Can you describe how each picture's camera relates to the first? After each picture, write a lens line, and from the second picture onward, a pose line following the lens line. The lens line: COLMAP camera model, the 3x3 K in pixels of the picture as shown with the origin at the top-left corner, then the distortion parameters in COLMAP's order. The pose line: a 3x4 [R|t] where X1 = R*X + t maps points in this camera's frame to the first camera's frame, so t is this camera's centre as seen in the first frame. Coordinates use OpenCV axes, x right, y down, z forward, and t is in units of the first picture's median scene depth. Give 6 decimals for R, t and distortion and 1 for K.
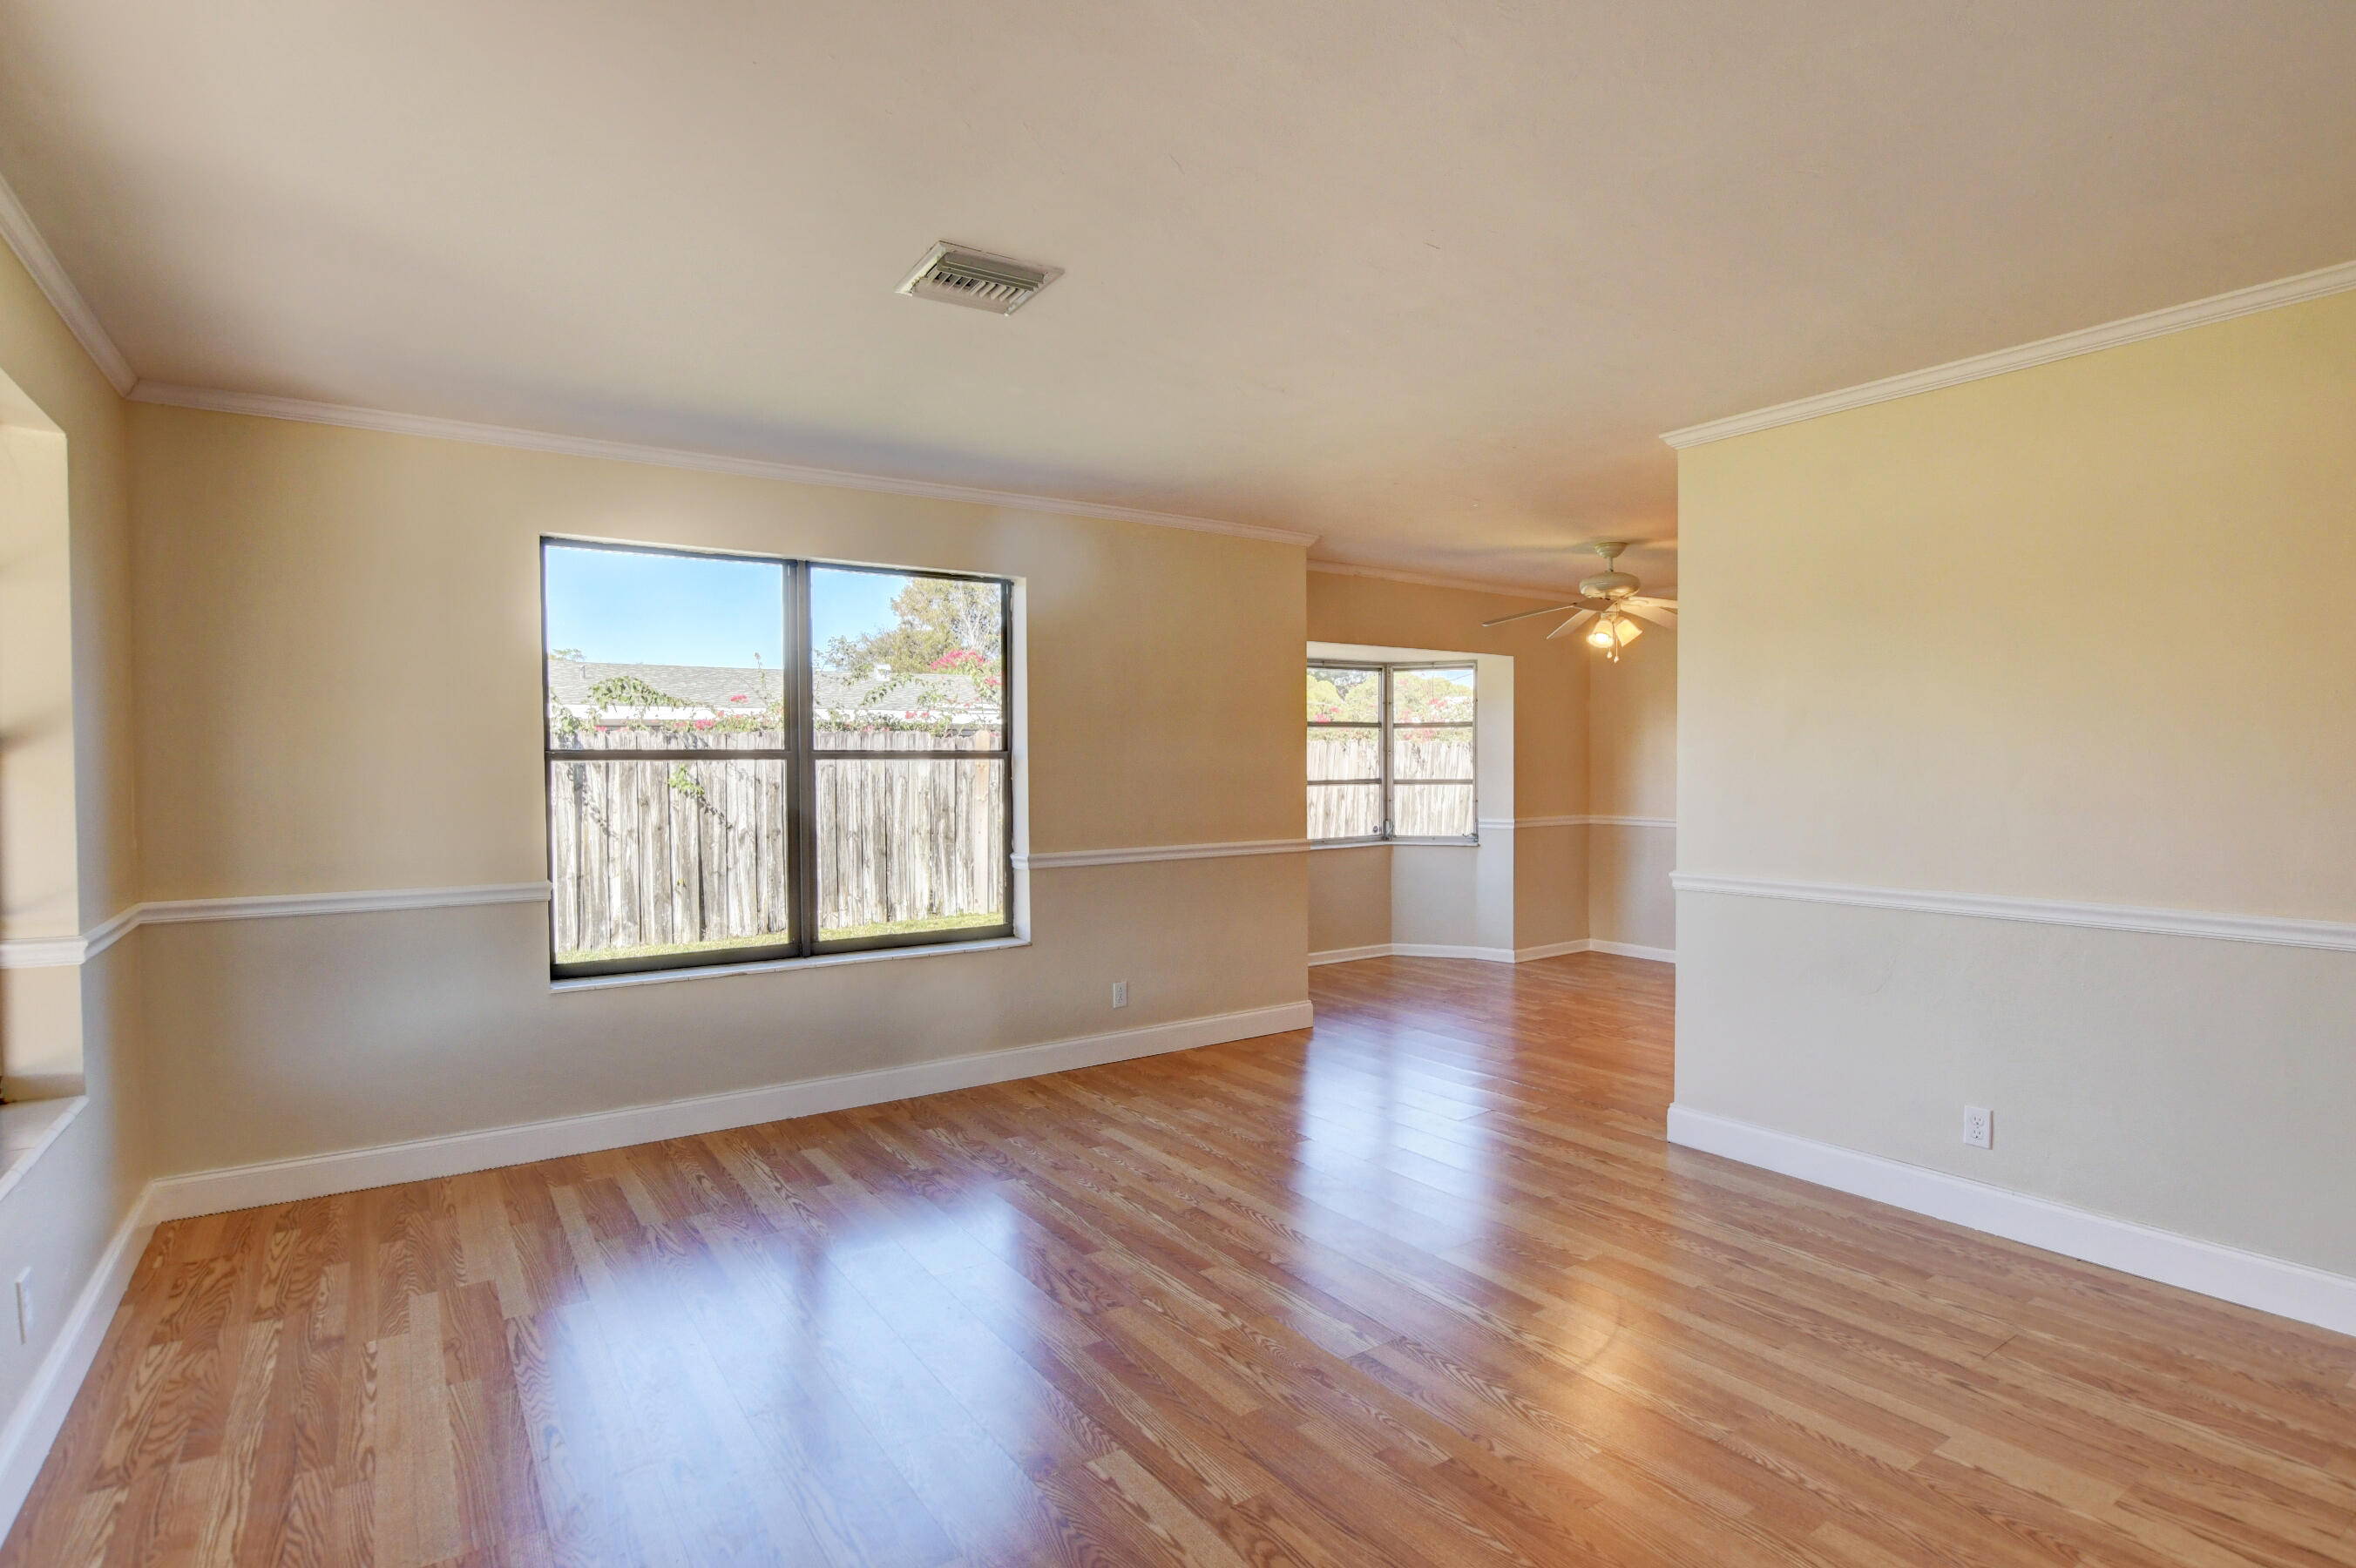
lens RADIAL K [[1161.9, 0, 1209.7], [0, 1161.9, 782.7], [0, 0, 1]] dist [-0.027462, -0.000471]
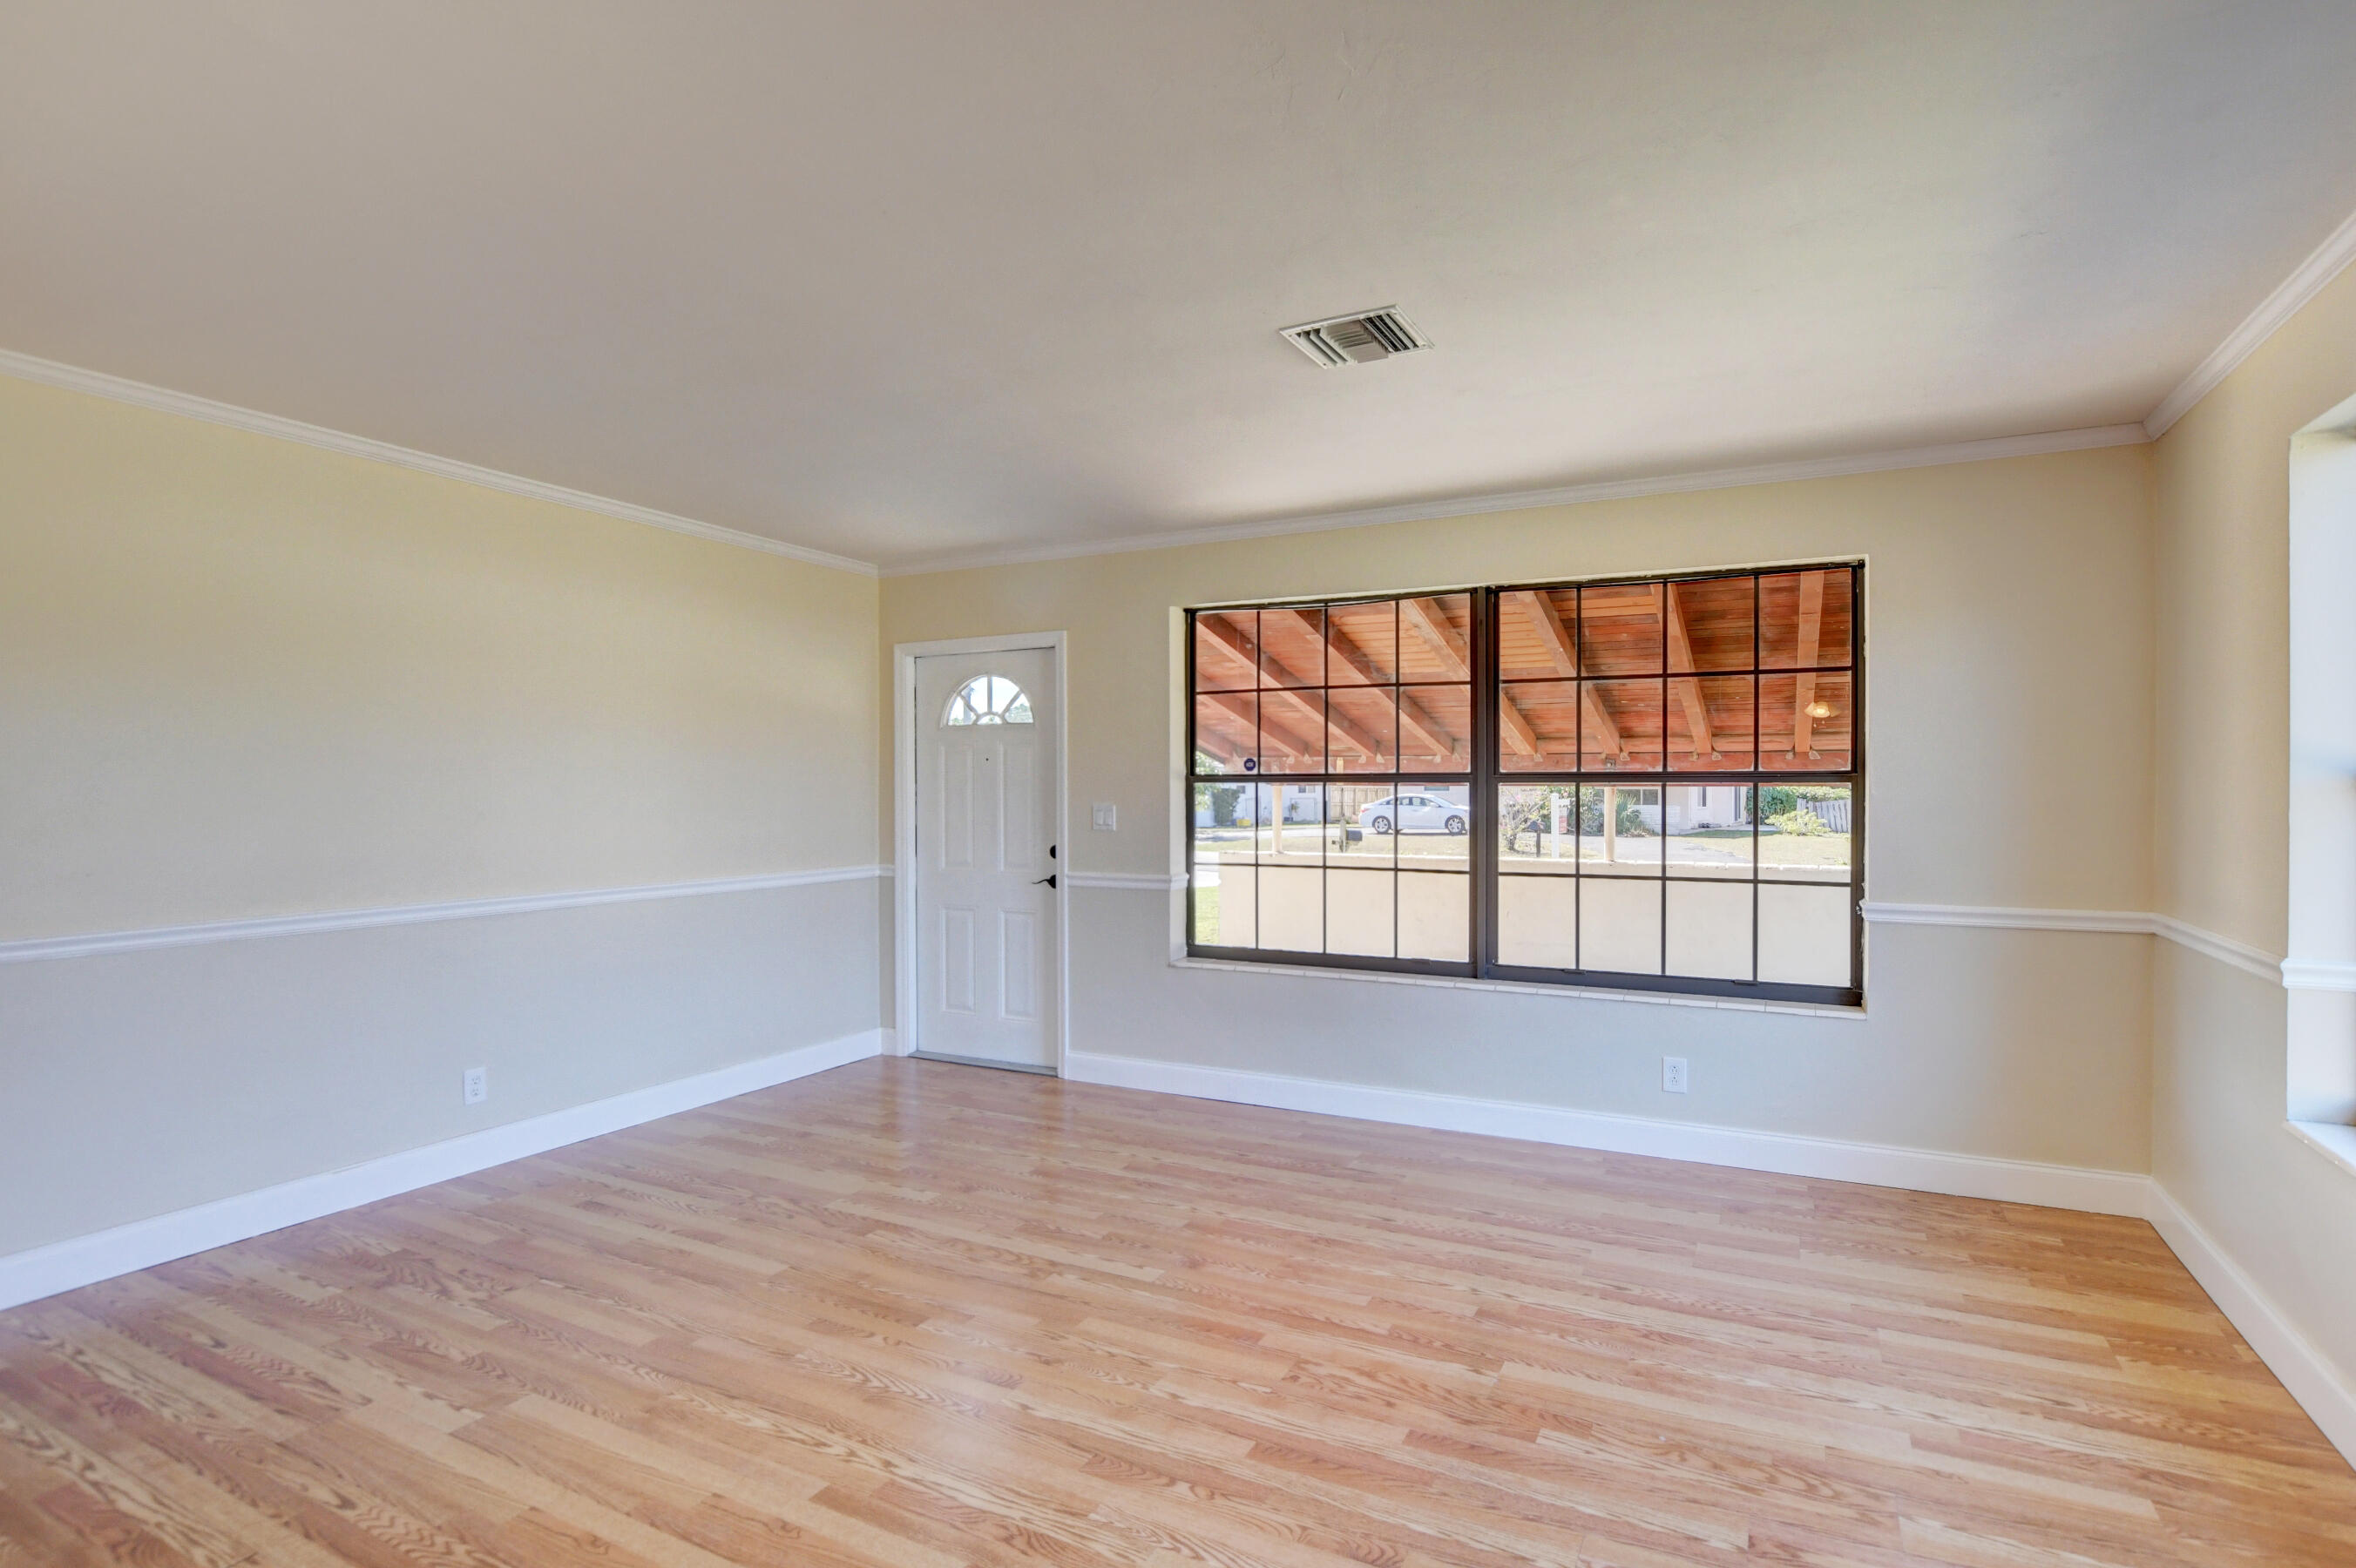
lens RADIAL K [[1174.5, 0, 1174.2], [0, 1174.5, 792.7], [0, 0, 1]] dist [-0.025365, 0.000439]
pose [[-0.895227, 0.008829, -0.445523, 0.311761], [-0.002235, 0.999702, 0.024300, -0.027921], [0.445605, 0.022750, -0.894941, 1.346787]]
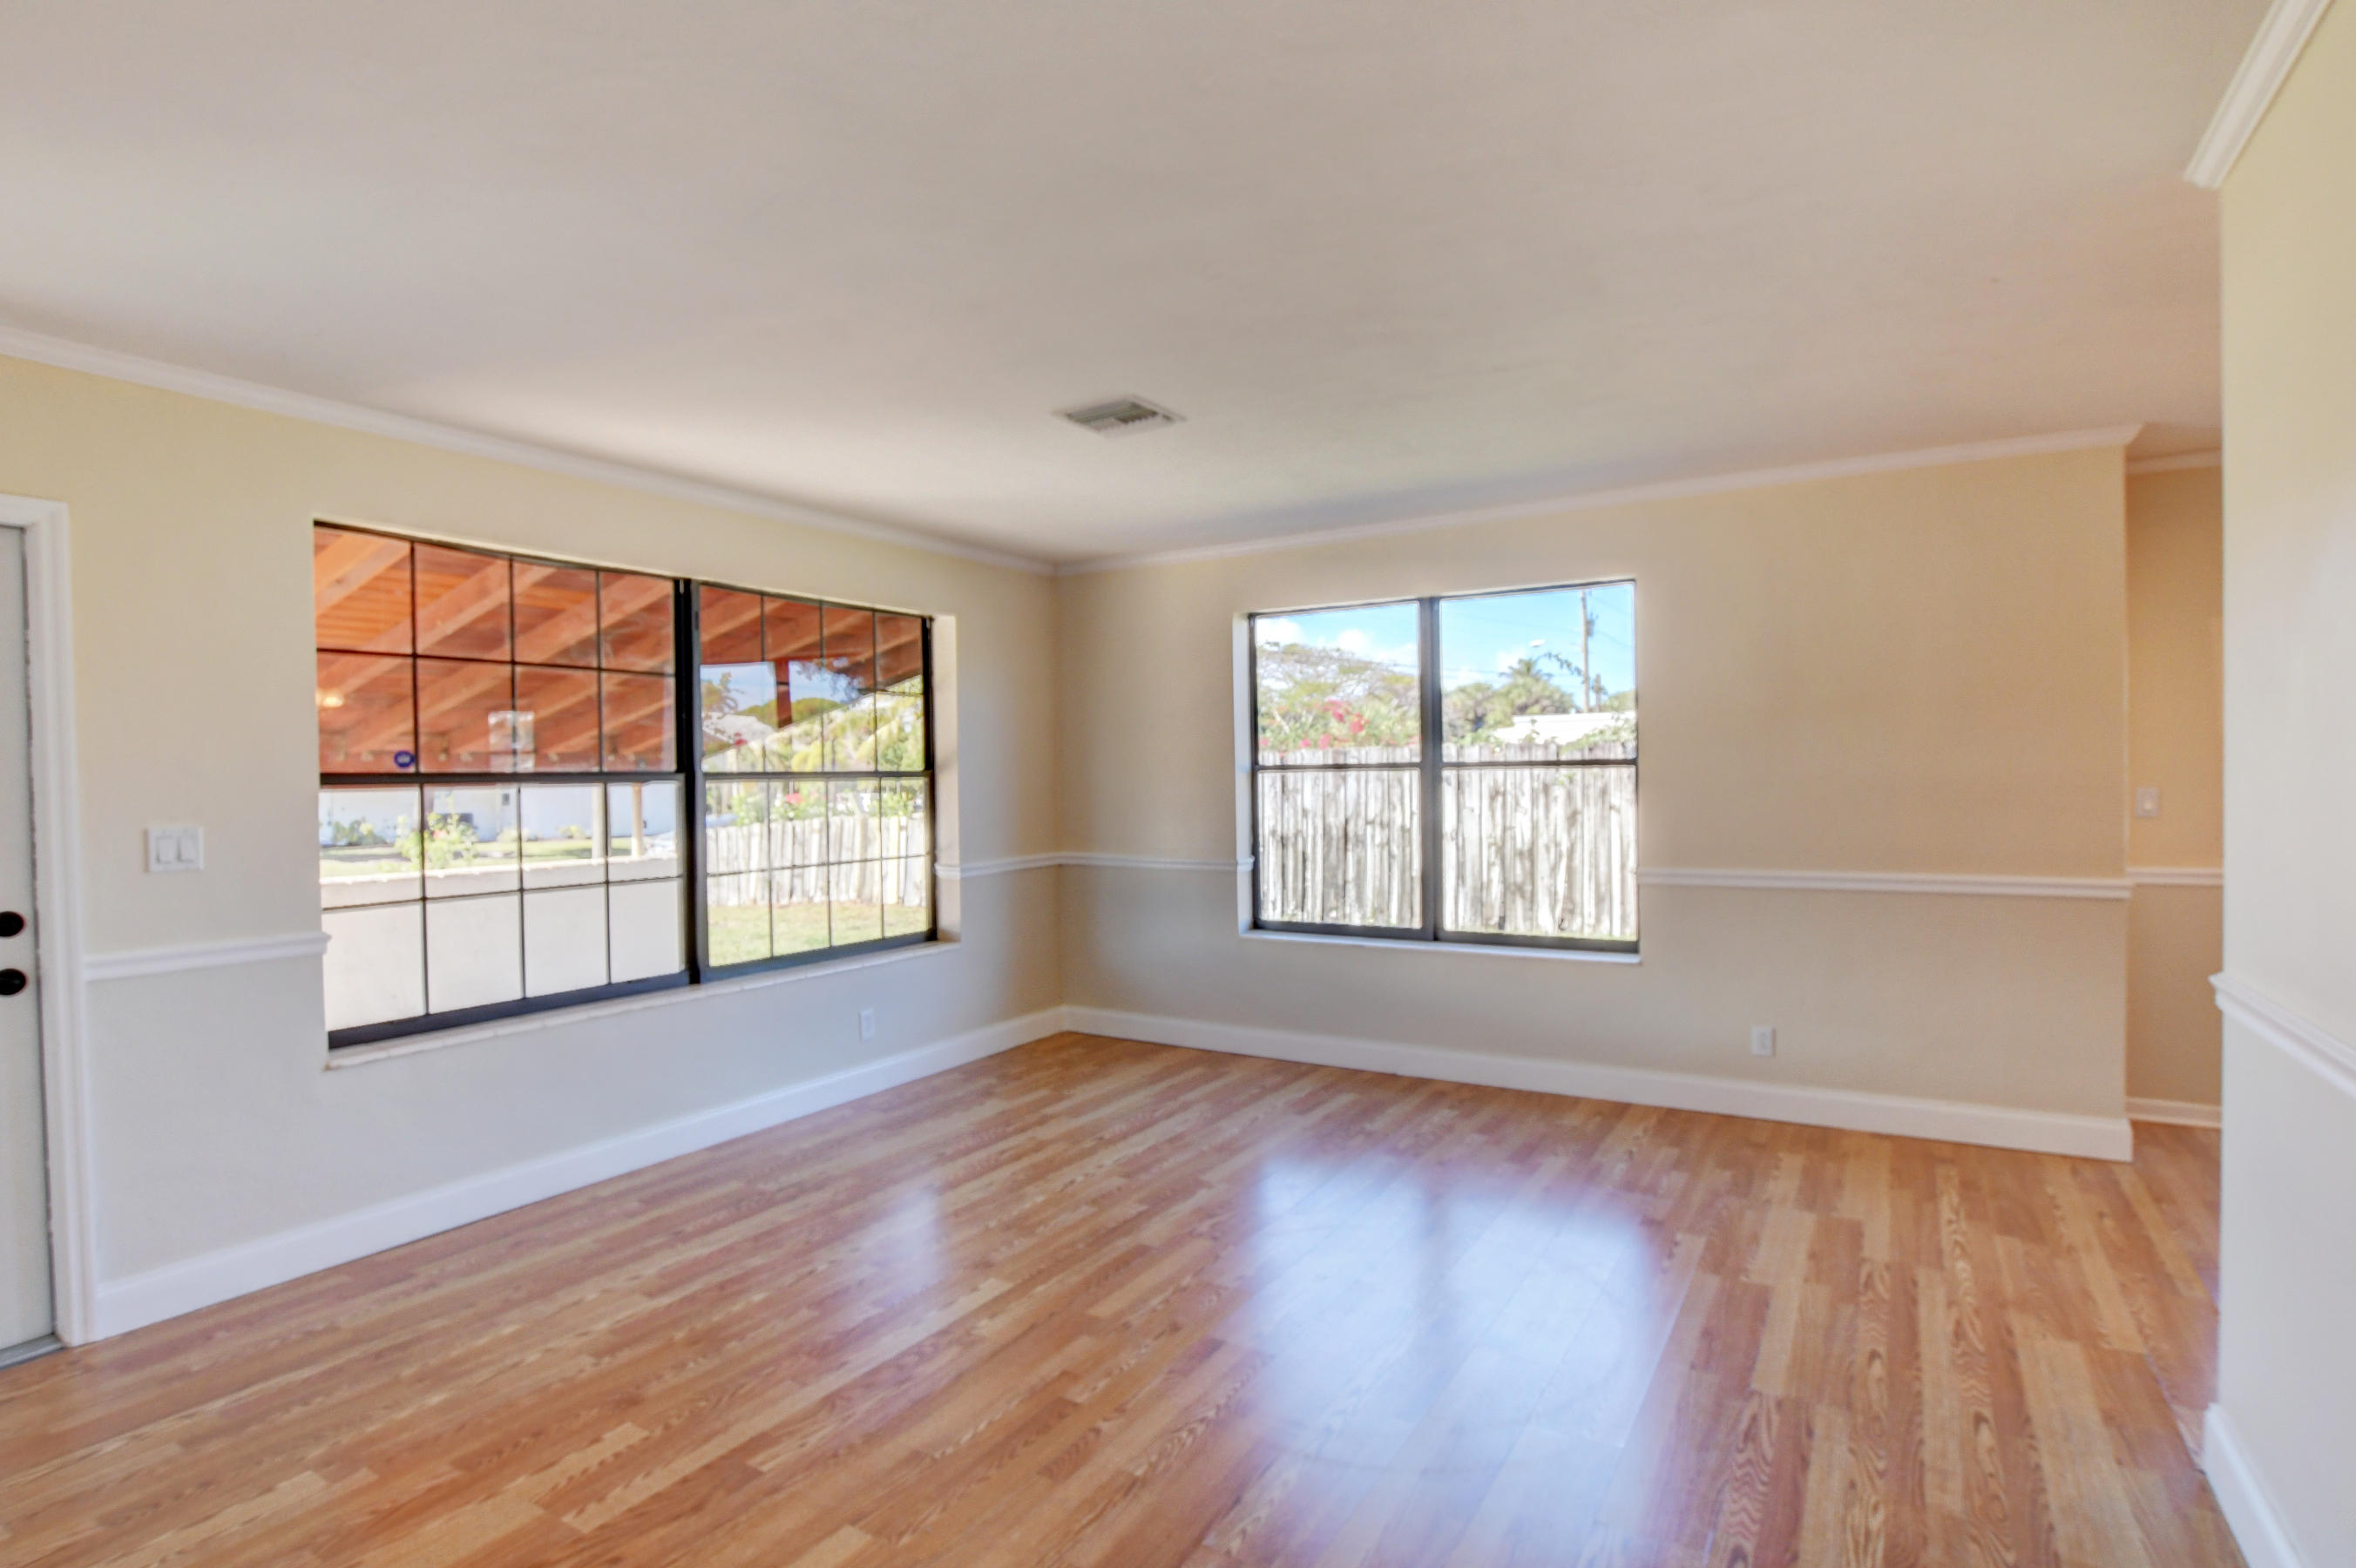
lens RADIAL K [[1174.5, 0, 1174.2], [0, 1174.5, 792.7], [0, 0, 1]] dist [-0.025365, 0.000439]
pose [[0.387688, 0.011231, -0.921722, 0.755147], [-0.001611, 0.999933, 0.011506, -0.012228], [0.921789, -0.002976, 0.387680, 0.377588]]
